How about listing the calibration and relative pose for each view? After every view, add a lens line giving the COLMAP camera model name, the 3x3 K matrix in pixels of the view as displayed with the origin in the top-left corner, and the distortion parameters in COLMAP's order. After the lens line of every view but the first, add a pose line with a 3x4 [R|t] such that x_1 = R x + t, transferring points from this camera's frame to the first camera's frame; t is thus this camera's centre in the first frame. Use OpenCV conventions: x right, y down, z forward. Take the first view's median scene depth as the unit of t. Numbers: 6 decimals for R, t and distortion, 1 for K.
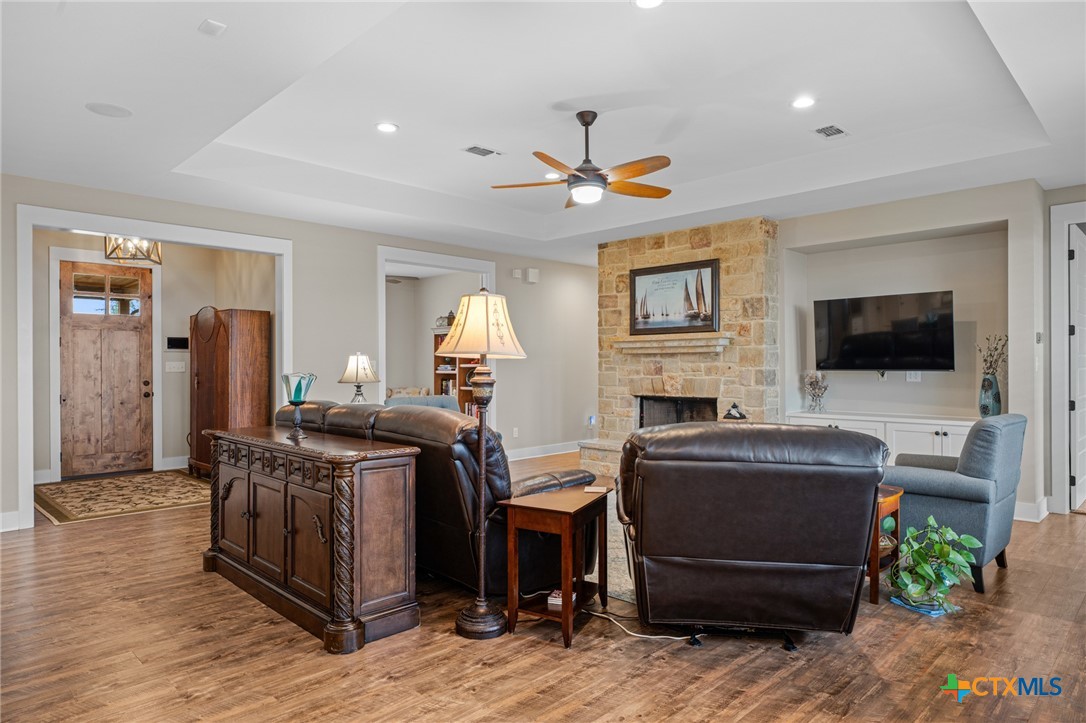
lens RADIAL K [[656.4, 0, 545.9], [0, 656.4, 360.7], [0, 0, 1]] dist [0.002237, 0.000613]
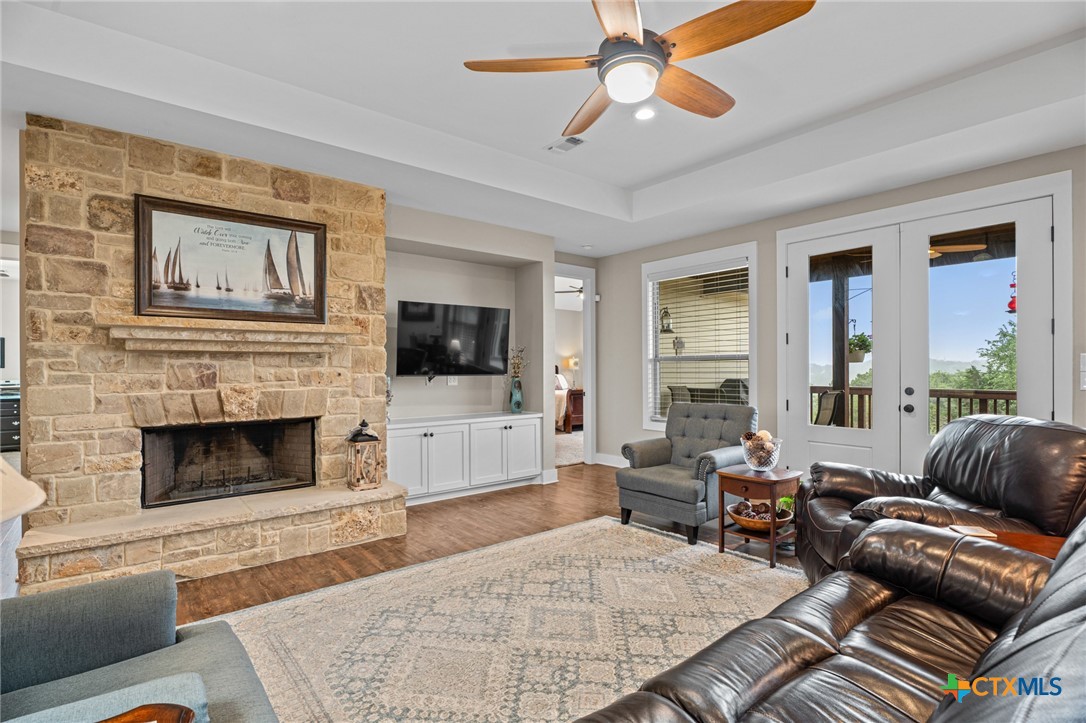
lens RADIAL K [[531.3, 0, 536.9], [0, 531.3, 364.2], [0, 0, 1]] dist [-0.008734, 0.001050]
pose [[0.104789, 0.009819, 0.994446, -0.281226], [-0.003050, 0.999950, -0.009552, 0.004029], [-0.994490, -0.002032, 0.104814, 0.667695]]
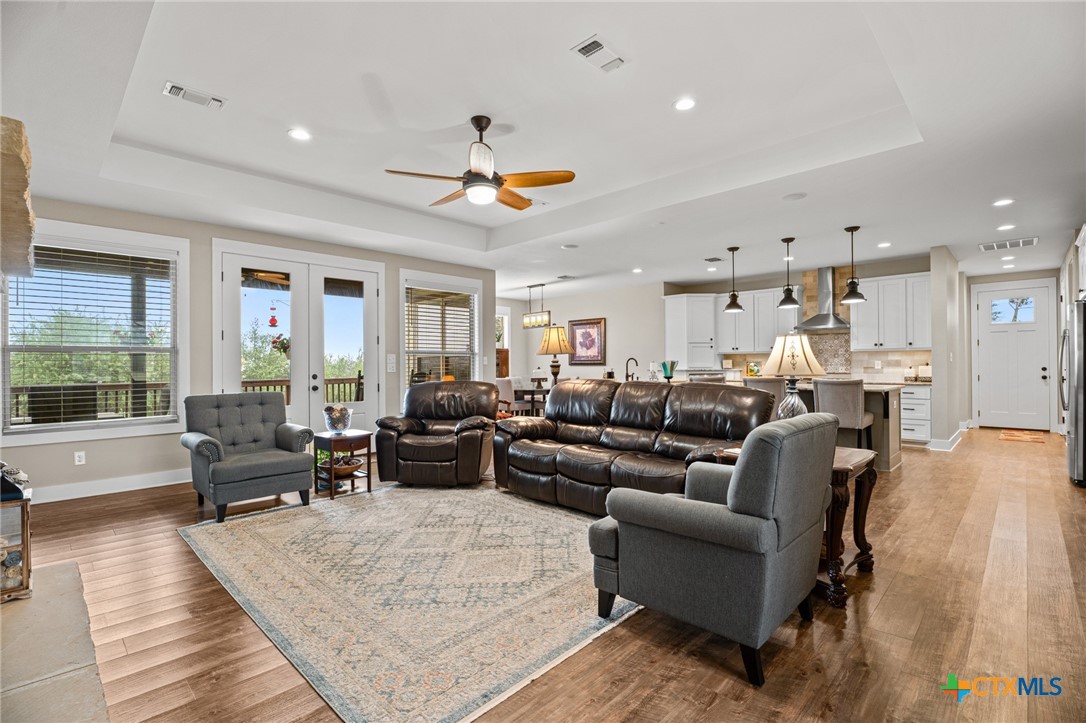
lens RADIAL K [[498.4, 0, 542.0], [0, 498.4, 363.3], [0, 0, 1]] dist [-0.001971, -0.000047]
pose [[-0.999801, 0.014702, -0.013518, -0.008801], [0.014802, 0.999863, -0.007352, 0.017066], [0.013408, -0.007551, -0.999882, 1.179317]]
